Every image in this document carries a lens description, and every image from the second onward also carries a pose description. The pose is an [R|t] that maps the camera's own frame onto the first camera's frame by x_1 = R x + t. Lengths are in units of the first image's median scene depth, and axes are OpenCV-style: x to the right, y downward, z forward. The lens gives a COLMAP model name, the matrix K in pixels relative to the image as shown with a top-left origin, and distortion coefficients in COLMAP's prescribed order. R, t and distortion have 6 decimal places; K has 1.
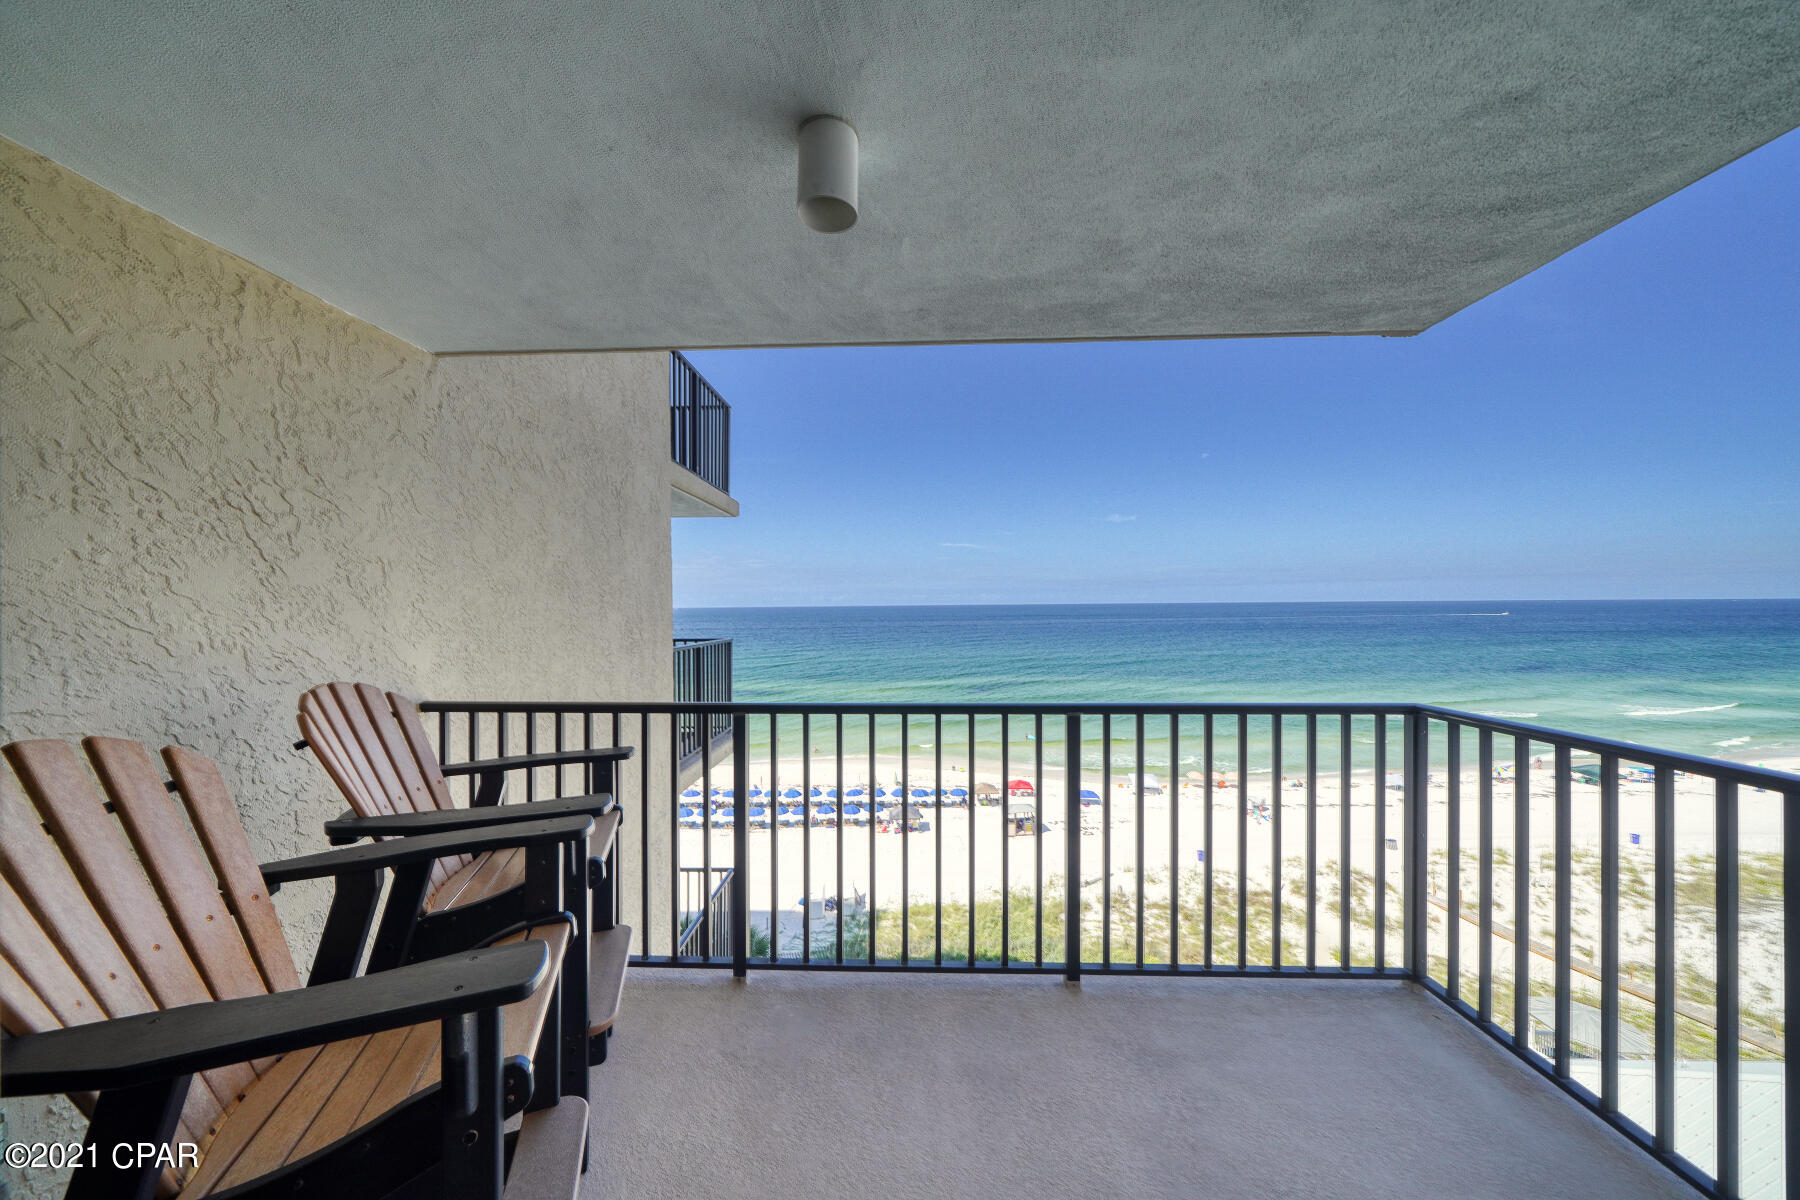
lens RADIAL K [[634.2, 0, 915.8], [0, 634.2, 608.9], [0, 0, 1]] dist [-0.000345, 0.000086]
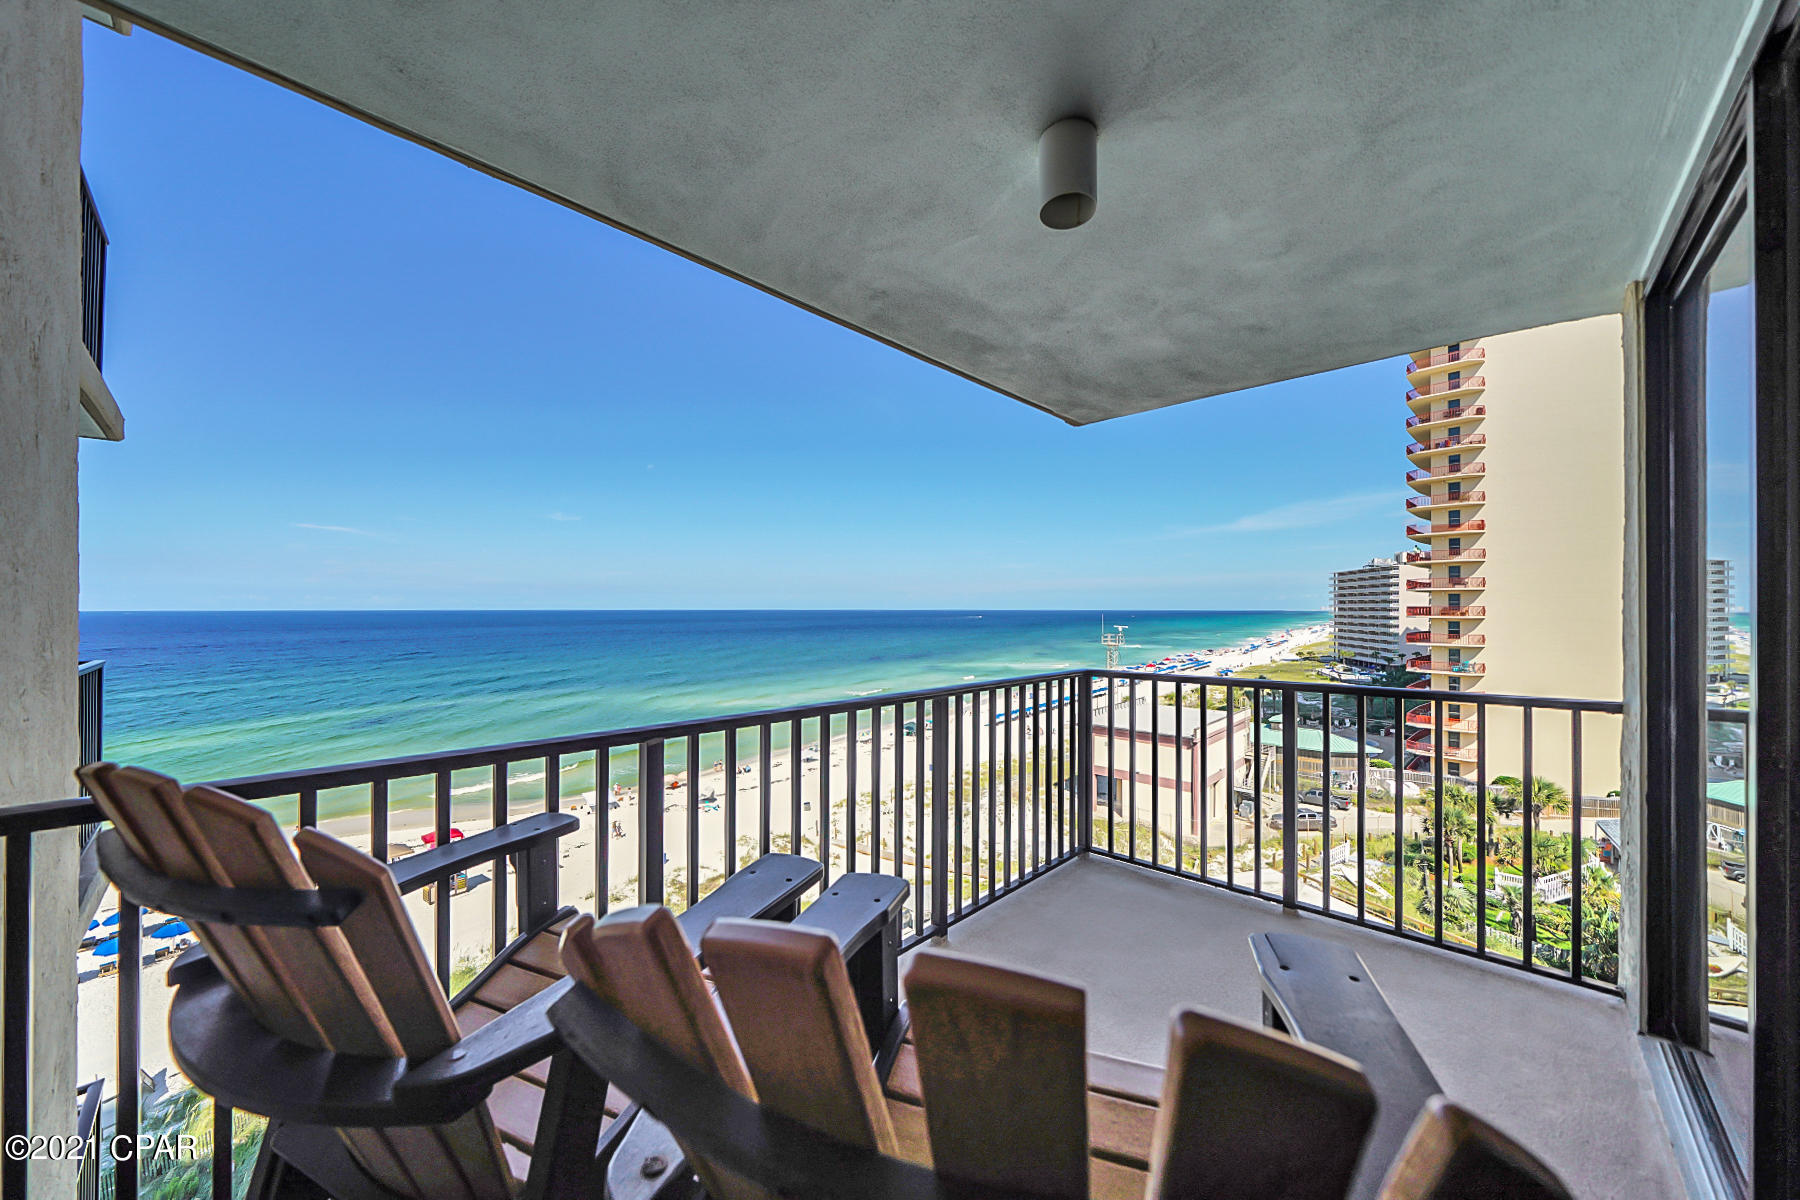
lens RADIAL K [[634.2, 0, 915.8], [0, 634.2, 608.9], [0, 0, 1]] dist [-0.000345, 0.000086]
pose [[0.664118, 0.008463, 0.747580, -0.637177], [0.000681, 0.999929, -0.011925, 0.024483], [-0.747627, 0.008429, 0.664065, 0.298746]]
